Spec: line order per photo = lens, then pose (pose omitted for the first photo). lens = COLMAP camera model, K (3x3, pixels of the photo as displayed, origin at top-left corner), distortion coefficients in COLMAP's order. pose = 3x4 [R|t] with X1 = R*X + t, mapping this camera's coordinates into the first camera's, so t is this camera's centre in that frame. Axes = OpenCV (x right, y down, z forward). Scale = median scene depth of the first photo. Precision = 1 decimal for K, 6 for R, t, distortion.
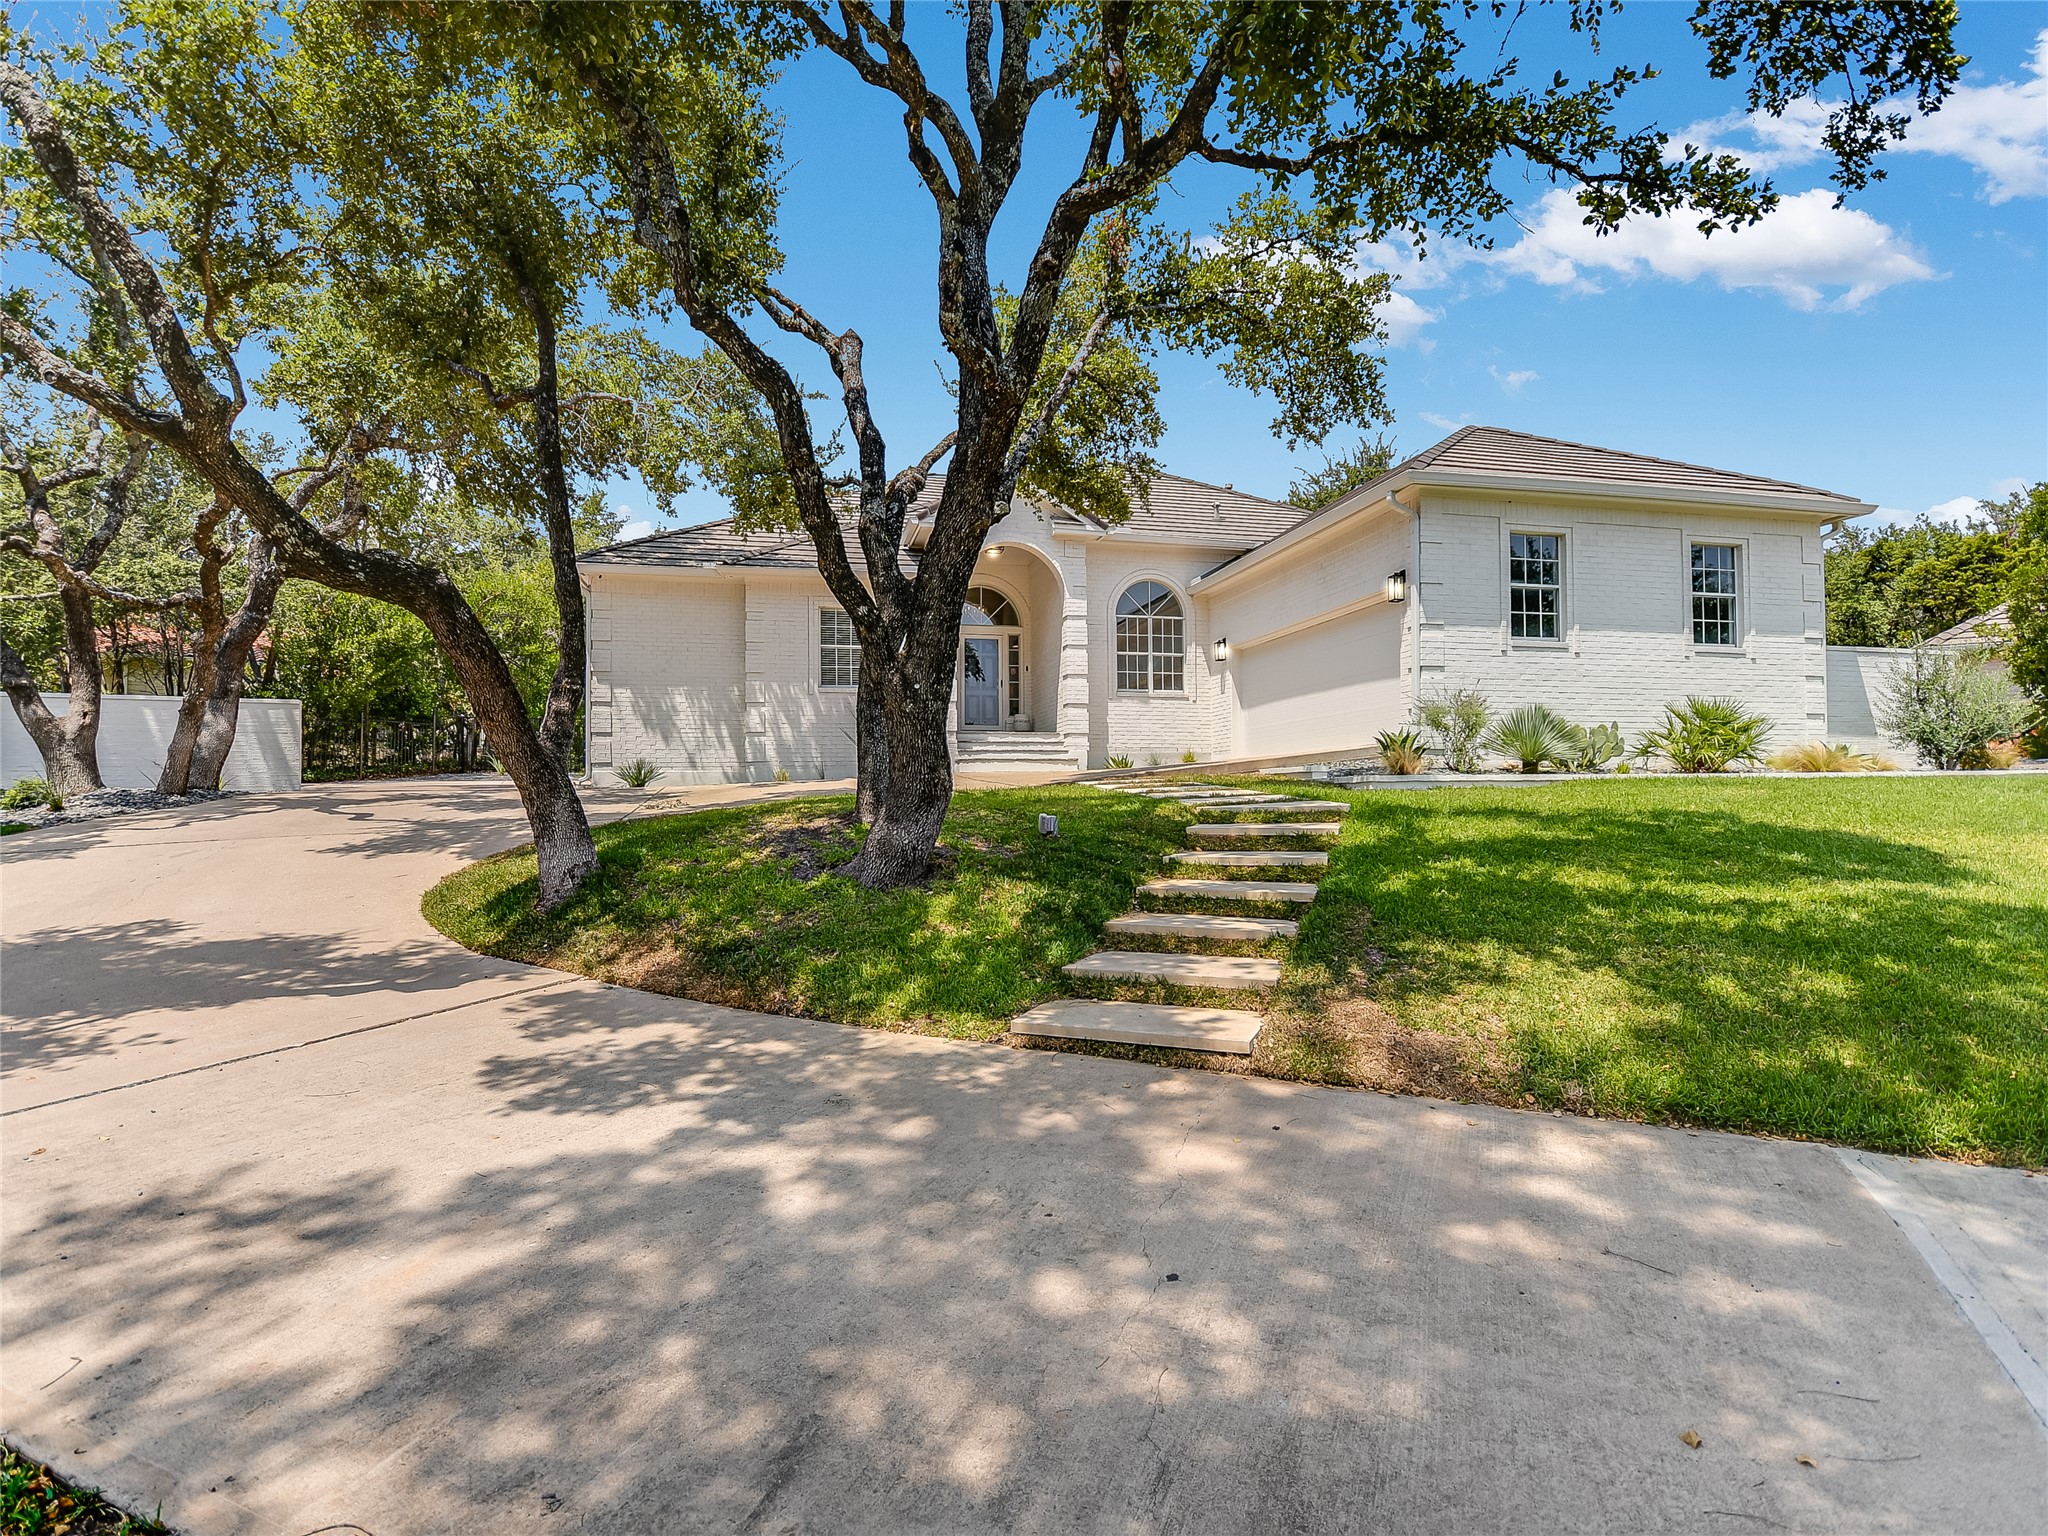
lens RADIAL K [[969.3, 0, 1037.5], [0, 969.3, 730.1], [0, 0, 1]] dist [0.012956, 0.000219]
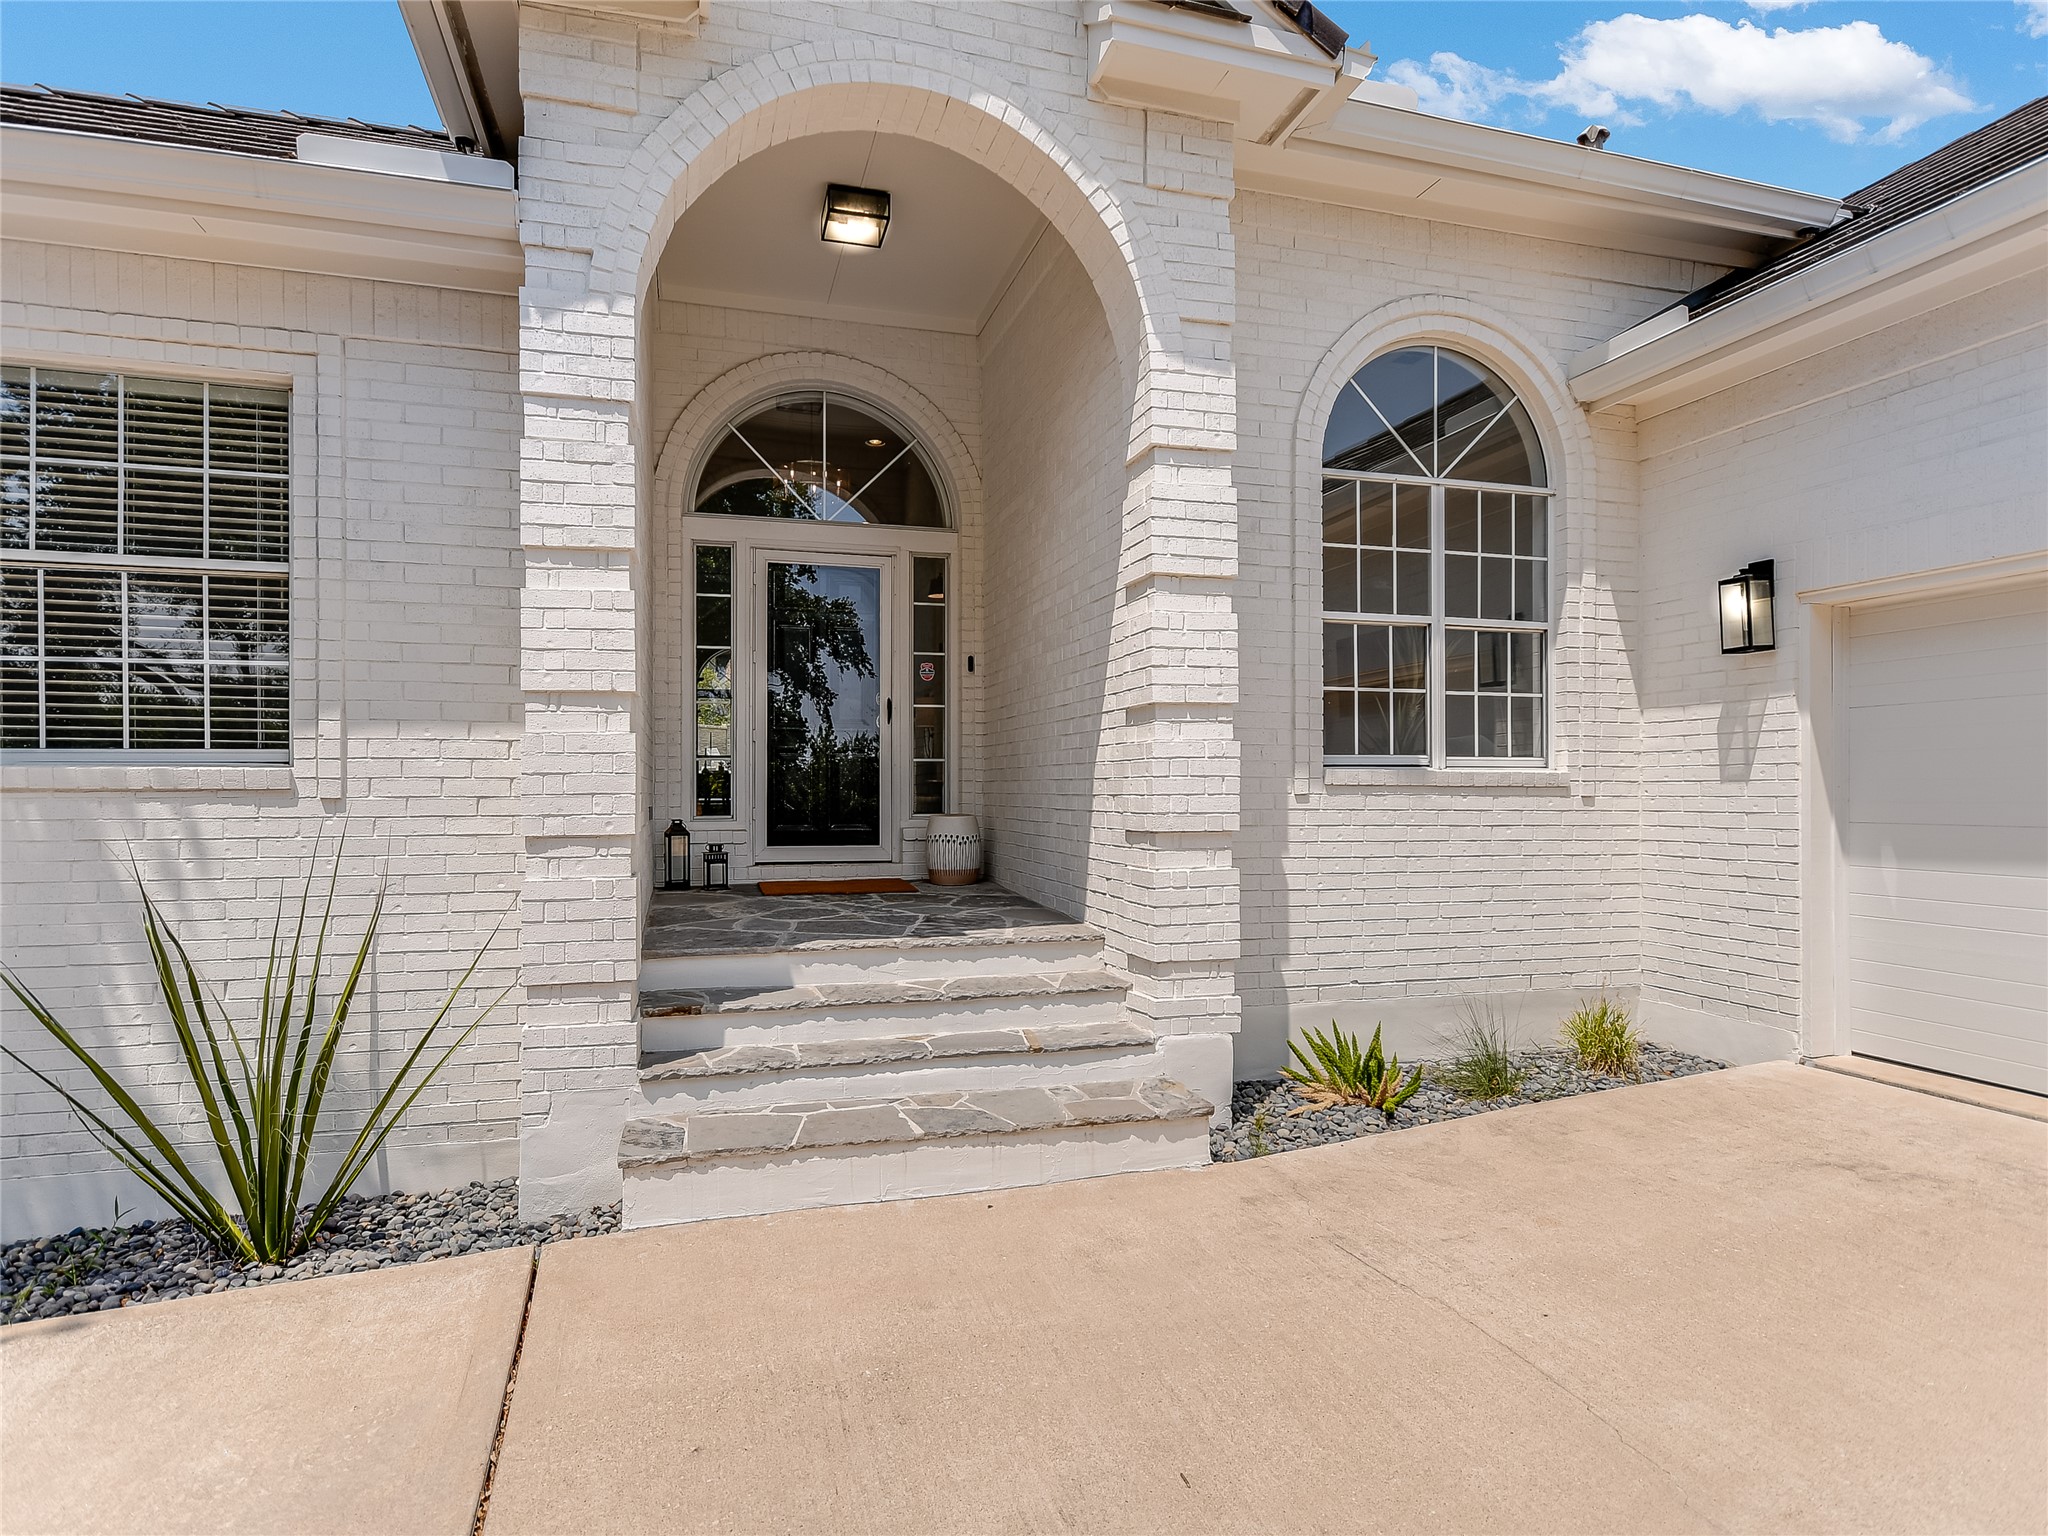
lens RADIAL K [[1085.6, 0, 1006.8], [0, 1085.6, 775.8], [0, 0, 1]] dist [0.029177, -0.015572]
pose [[0.999504, 0.011393, 0.029355, -0.011640], [-0.013046, 0.998304, 0.056743, -0.061444], [-0.028659, -0.057097, 0.997957, 0.834541]]
